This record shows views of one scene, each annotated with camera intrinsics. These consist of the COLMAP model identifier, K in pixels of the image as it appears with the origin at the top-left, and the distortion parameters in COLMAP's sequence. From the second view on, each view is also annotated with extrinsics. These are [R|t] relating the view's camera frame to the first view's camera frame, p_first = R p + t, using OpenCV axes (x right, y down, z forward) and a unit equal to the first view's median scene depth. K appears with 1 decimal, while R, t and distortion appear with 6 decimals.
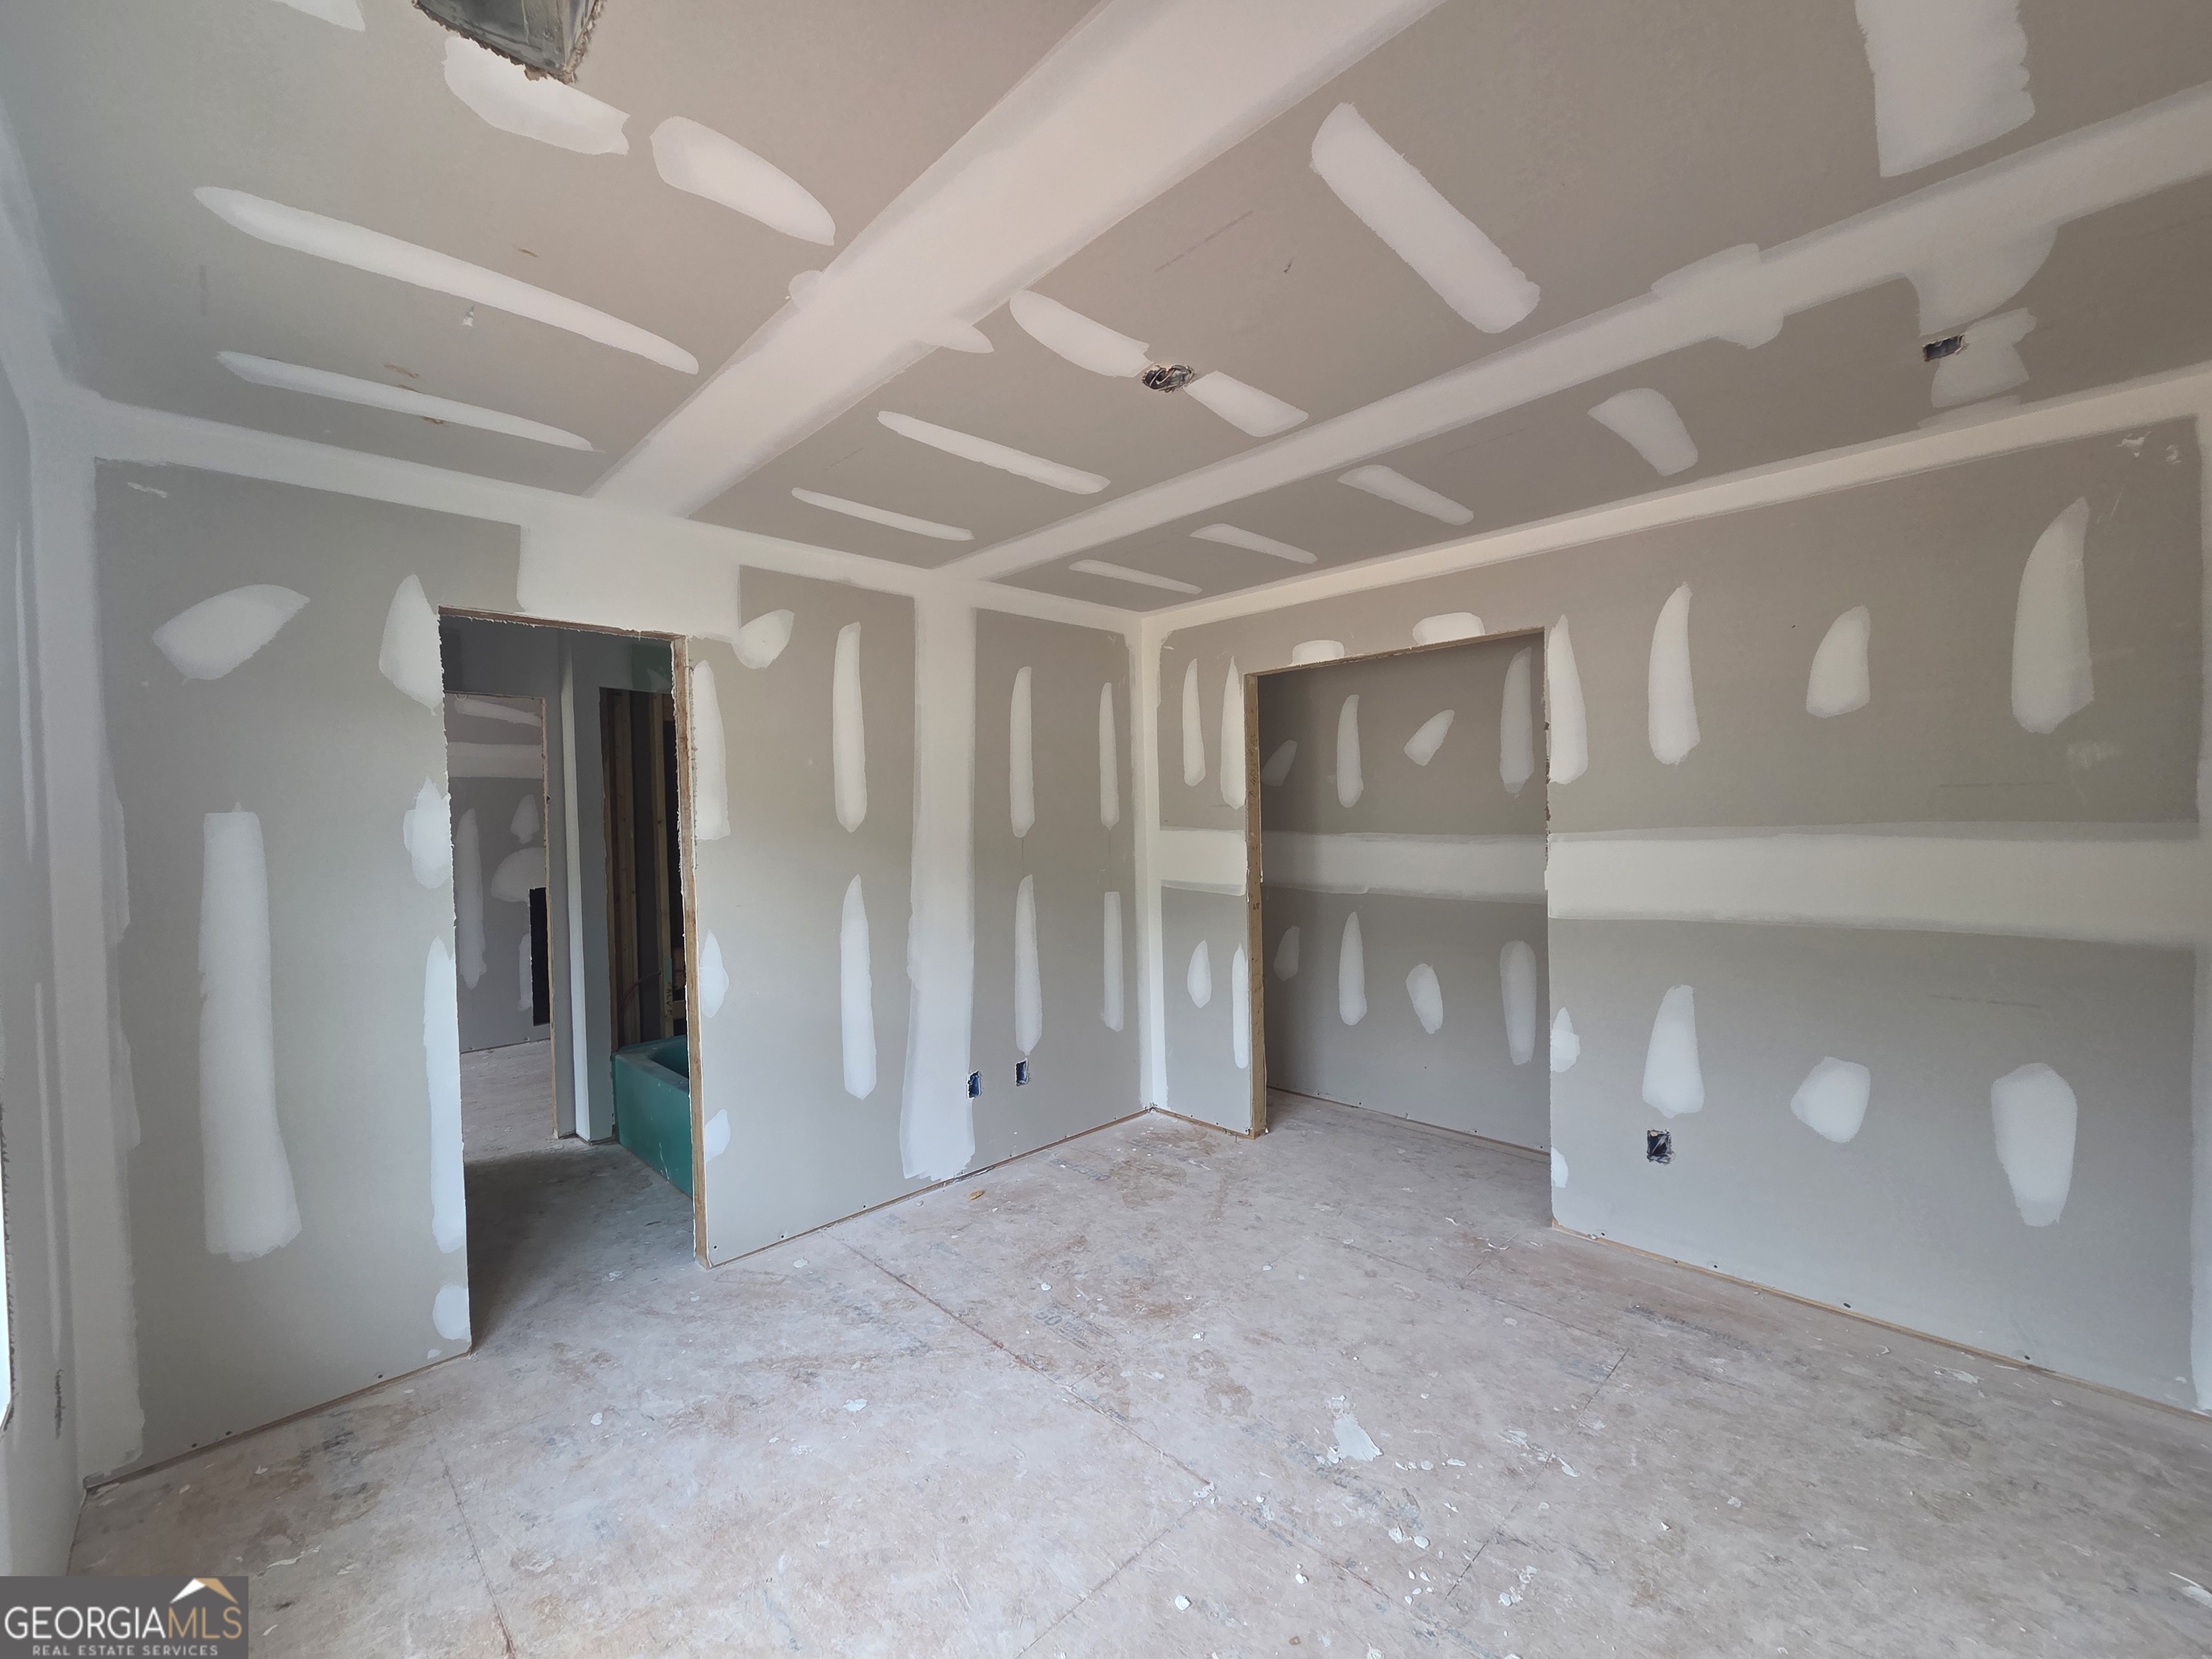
lens RADIAL K [[908.8, 0, 1086.0], [0, 908.8, 831.5], [0, 0, 1]] dist [0.005186, -0.001307]
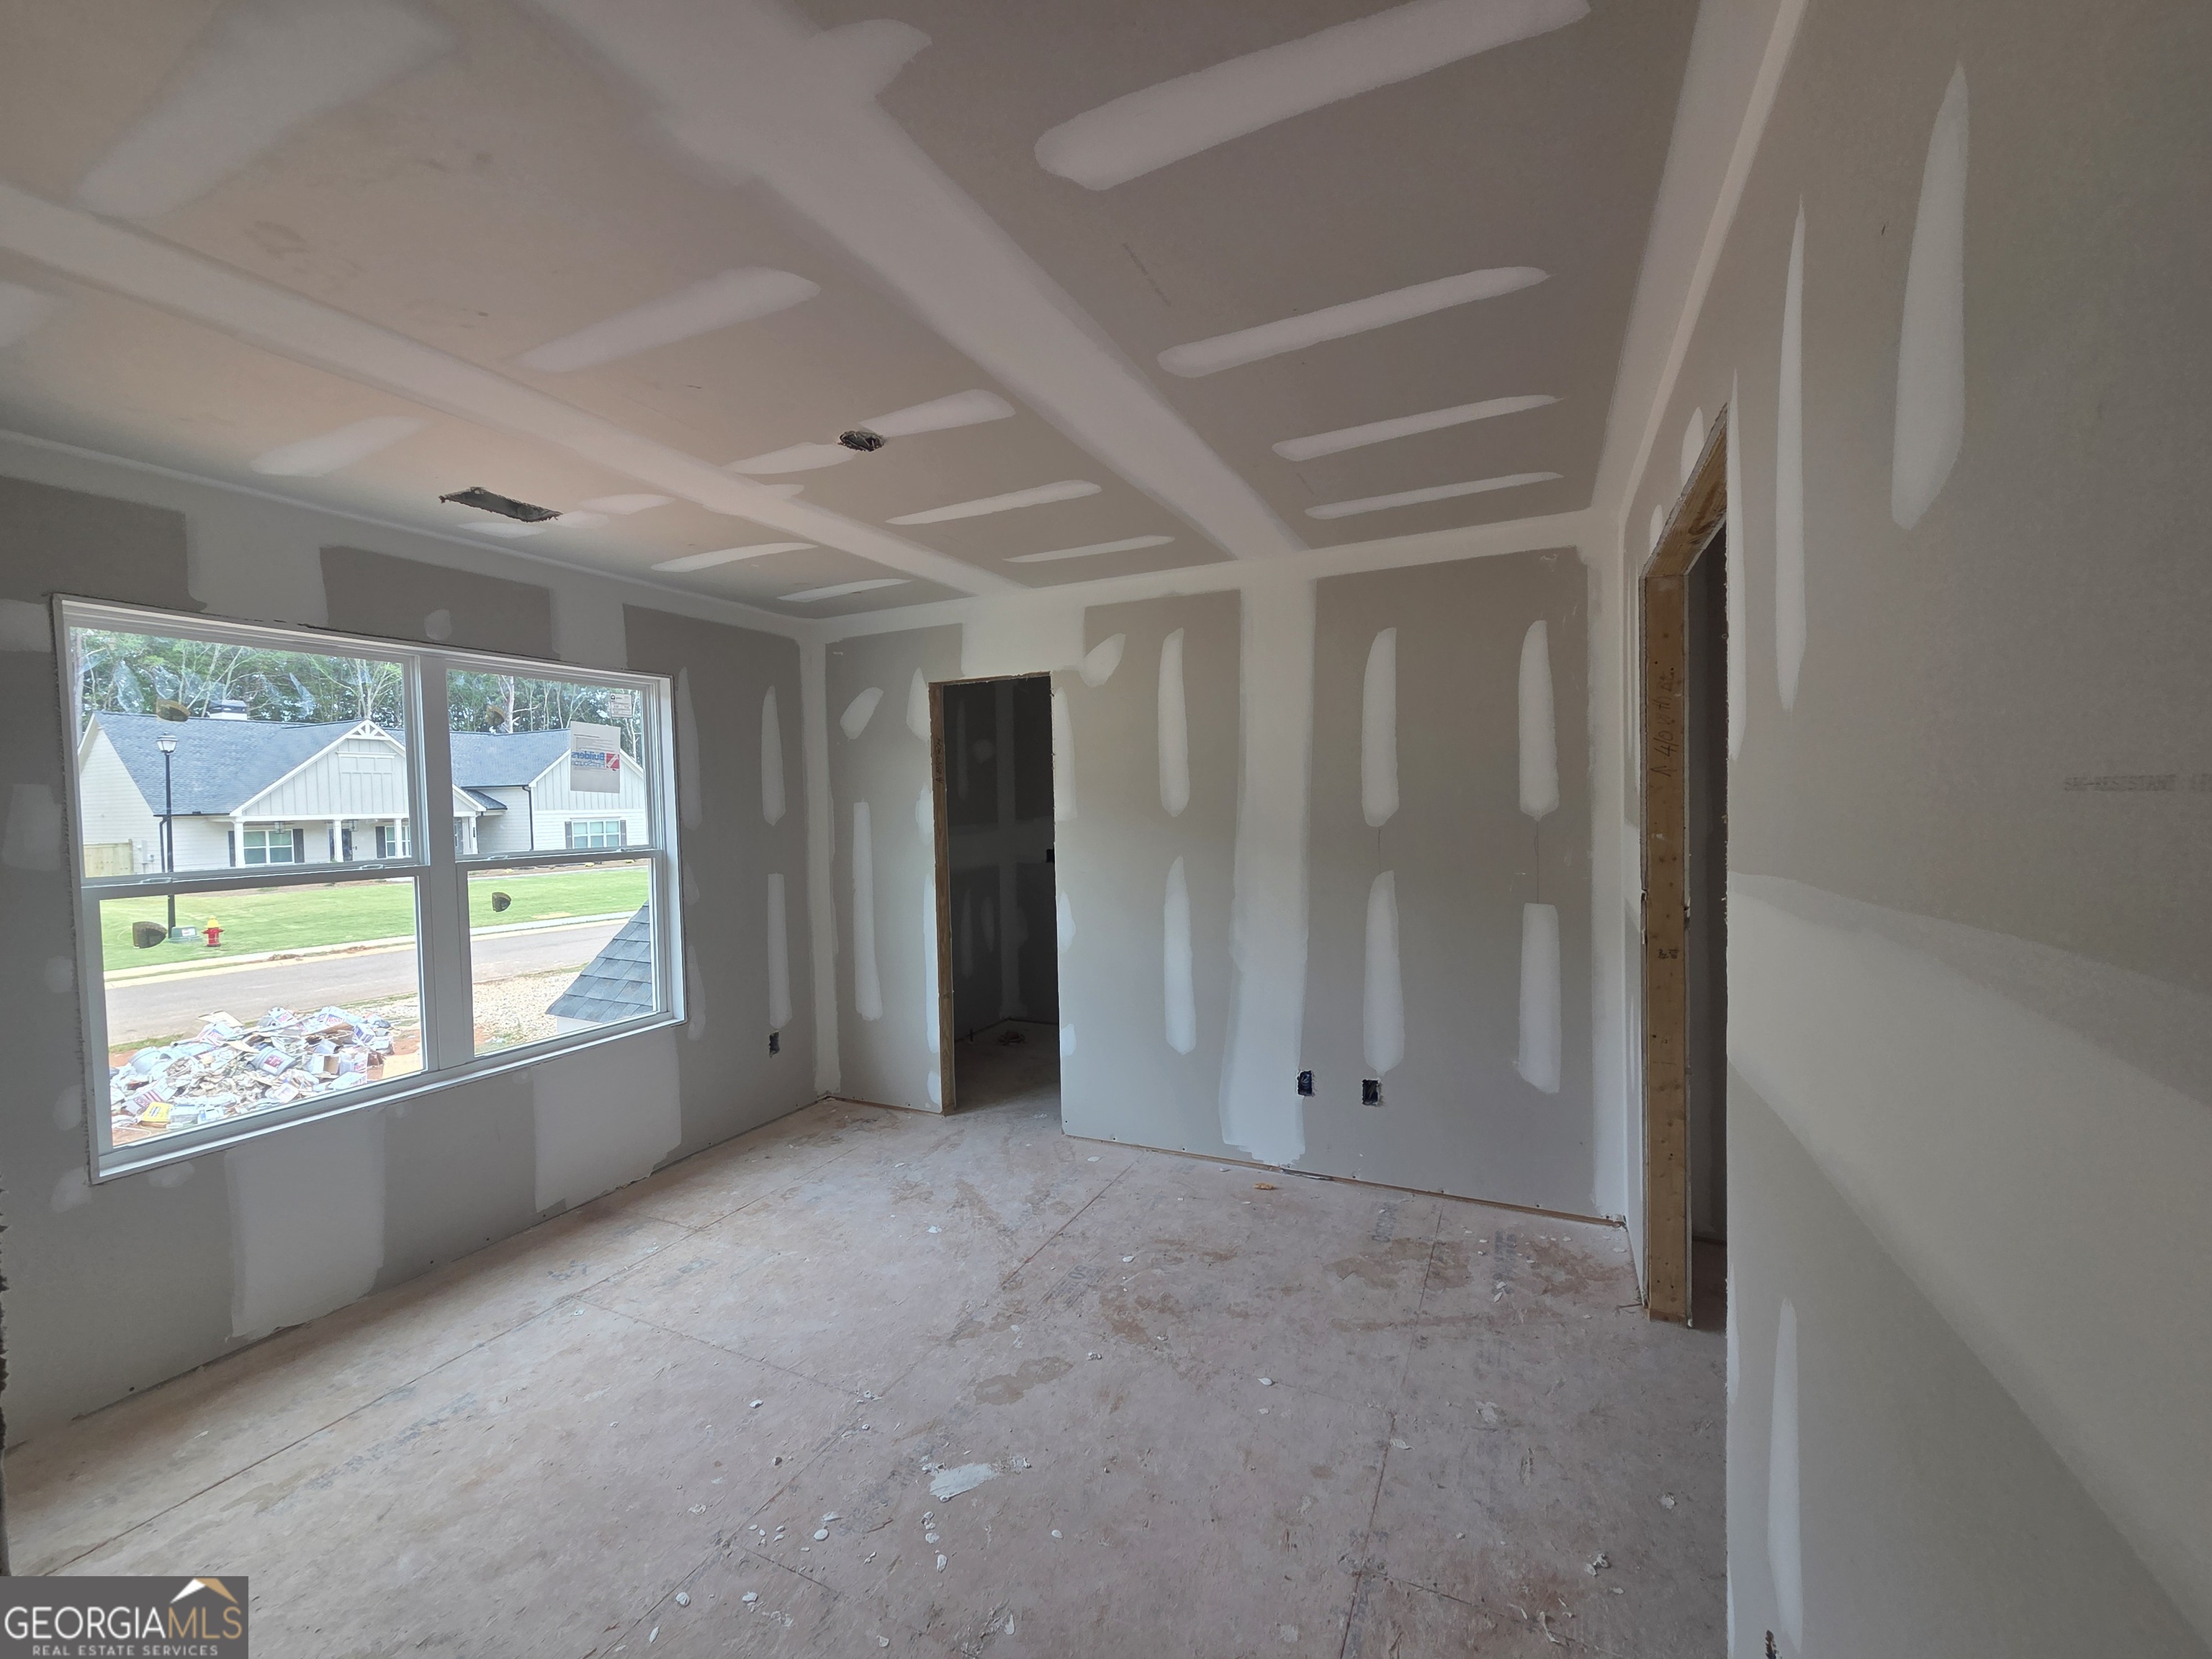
lens RADIAL K [[908.8, 0, 1088.3], [0, 908.8, 830.4], [0, 0, 1]] dist [0.005186, -0.001307]
pose [[0.341750, 0.043803, -0.938769, 0.852715], [-0.002161, 0.998947, 0.045824, -0.038237], [0.939788, -0.013632, 0.341485, 0.573686]]
